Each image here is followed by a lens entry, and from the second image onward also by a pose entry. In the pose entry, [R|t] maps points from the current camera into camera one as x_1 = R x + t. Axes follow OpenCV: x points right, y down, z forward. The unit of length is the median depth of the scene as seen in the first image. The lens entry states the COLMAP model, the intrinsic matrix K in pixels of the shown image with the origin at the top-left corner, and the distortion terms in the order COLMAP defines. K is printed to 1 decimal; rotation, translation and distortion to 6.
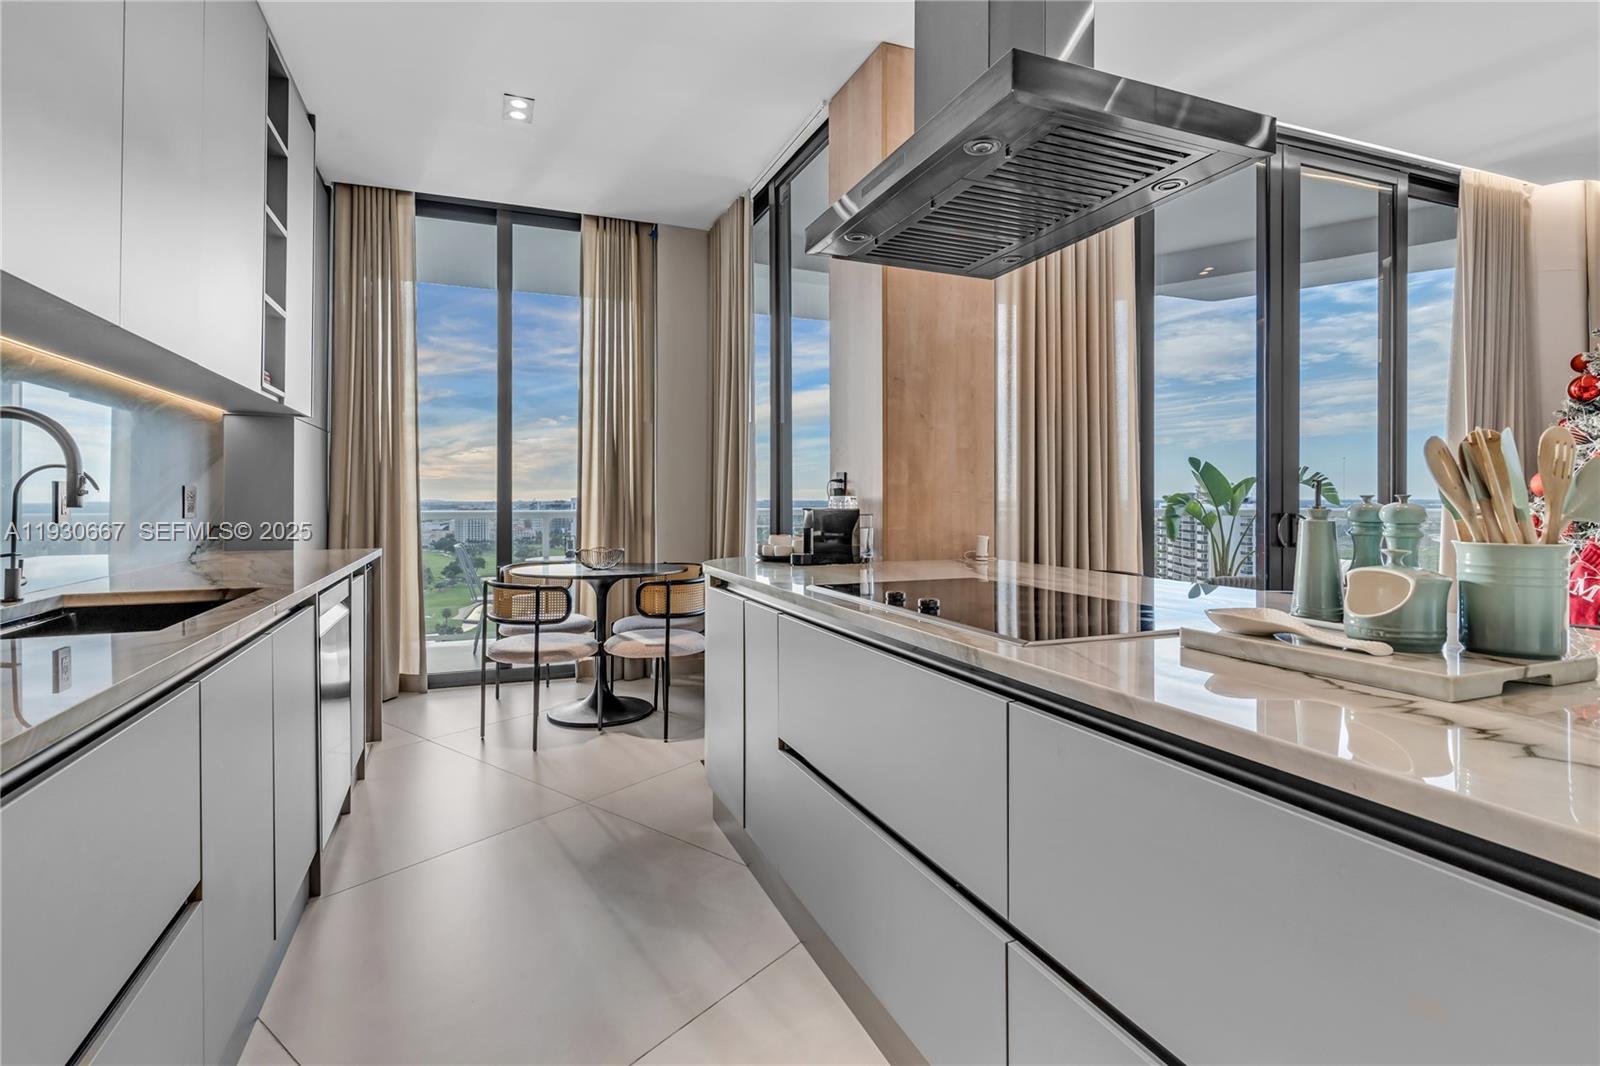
lens RADIAL K [[779.1, 0, 794.5], [0, 779.1, 498.3], [0, 0, 1]] dist [0.002138, 0.000195]
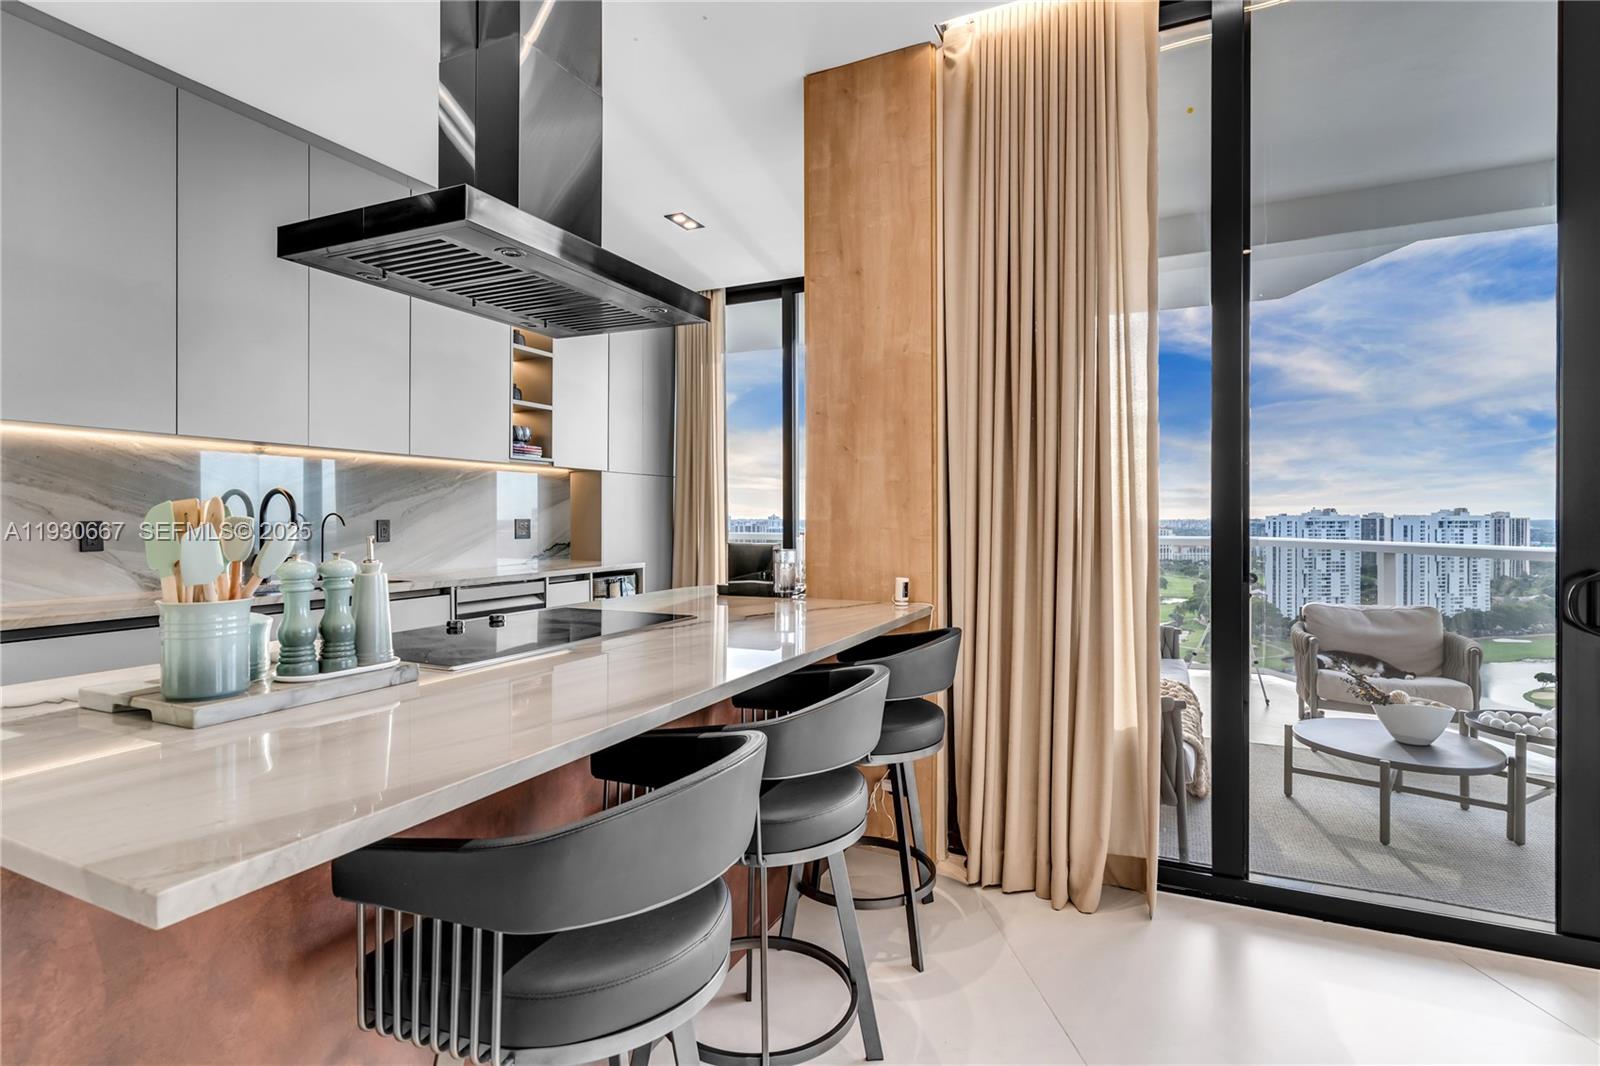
lens RADIAL K [[789.7, 0, 807.3], [0, 789.7, 518.0], [0, 0, 1]] dist [0.001053, 0.000769]
pose [[0.687741, 0.002921, -0.725951, 0.641065], [-0.001658, 0.999996, 0.002453, -0.017801], [0.725955, -0.000484, 0.687742, 0.231679]]
